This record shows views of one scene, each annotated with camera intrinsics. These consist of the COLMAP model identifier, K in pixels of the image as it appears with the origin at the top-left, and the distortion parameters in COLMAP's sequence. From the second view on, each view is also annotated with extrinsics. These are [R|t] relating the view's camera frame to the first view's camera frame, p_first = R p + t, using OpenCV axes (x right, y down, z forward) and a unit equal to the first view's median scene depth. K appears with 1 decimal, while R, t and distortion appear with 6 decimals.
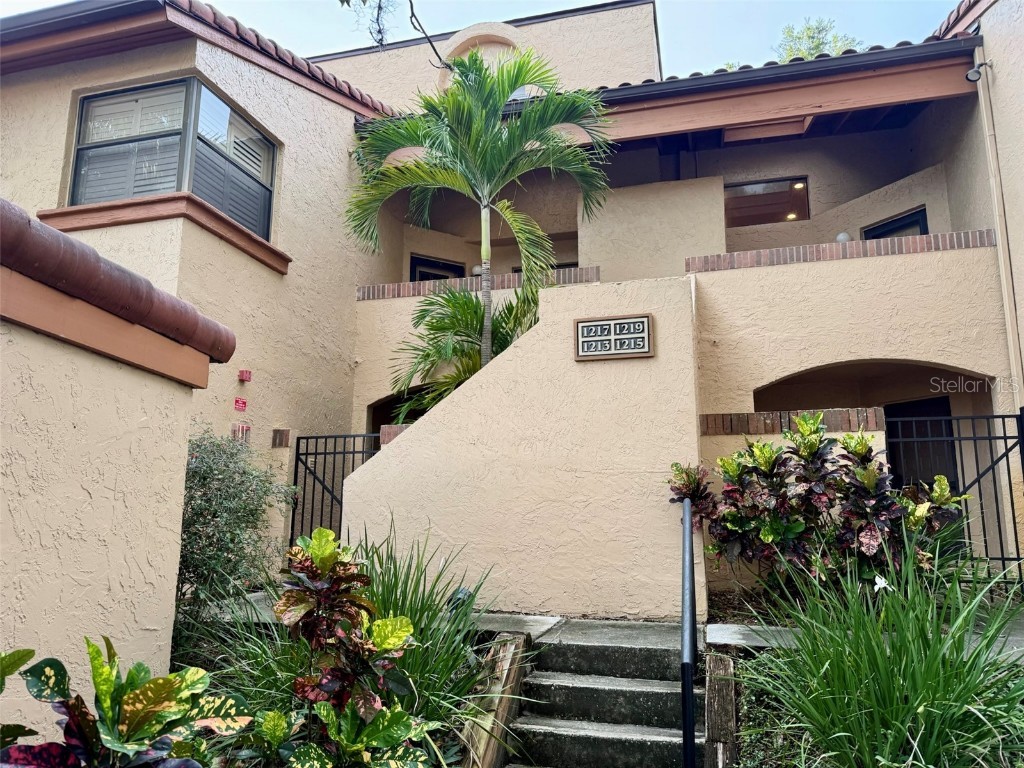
lens RADIAL K [[720.3, 0, 520.8], [0, 720.3, 389.3], [0, 0, 1]] dist [0.077132, -0.100978]
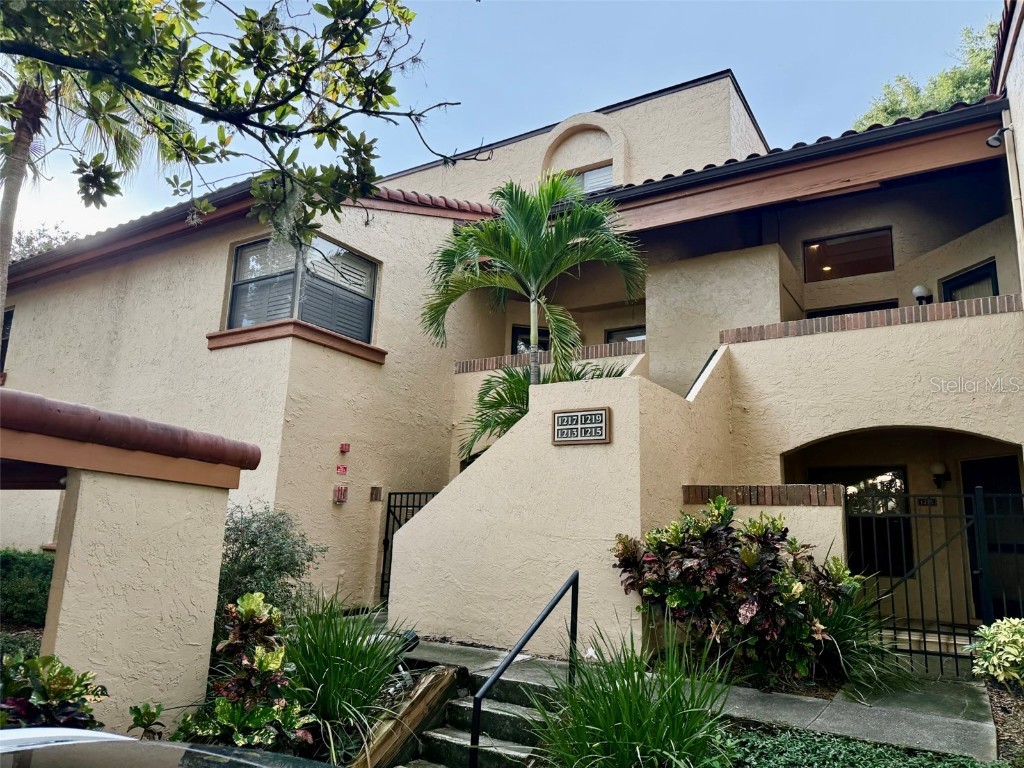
lens RADIAL K [[720.3, 0, 519.6], [0, 720.3, 390.5], [0, 0, 1]] dist [0.077132, -0.100978]
pose [[0.954972, -0.025713, -0.295578, 0.290692], [0.018702, 0.999473, -0.026522, -0.076029], [0.296105, 0.019800, 0.954950, -0.145875]]
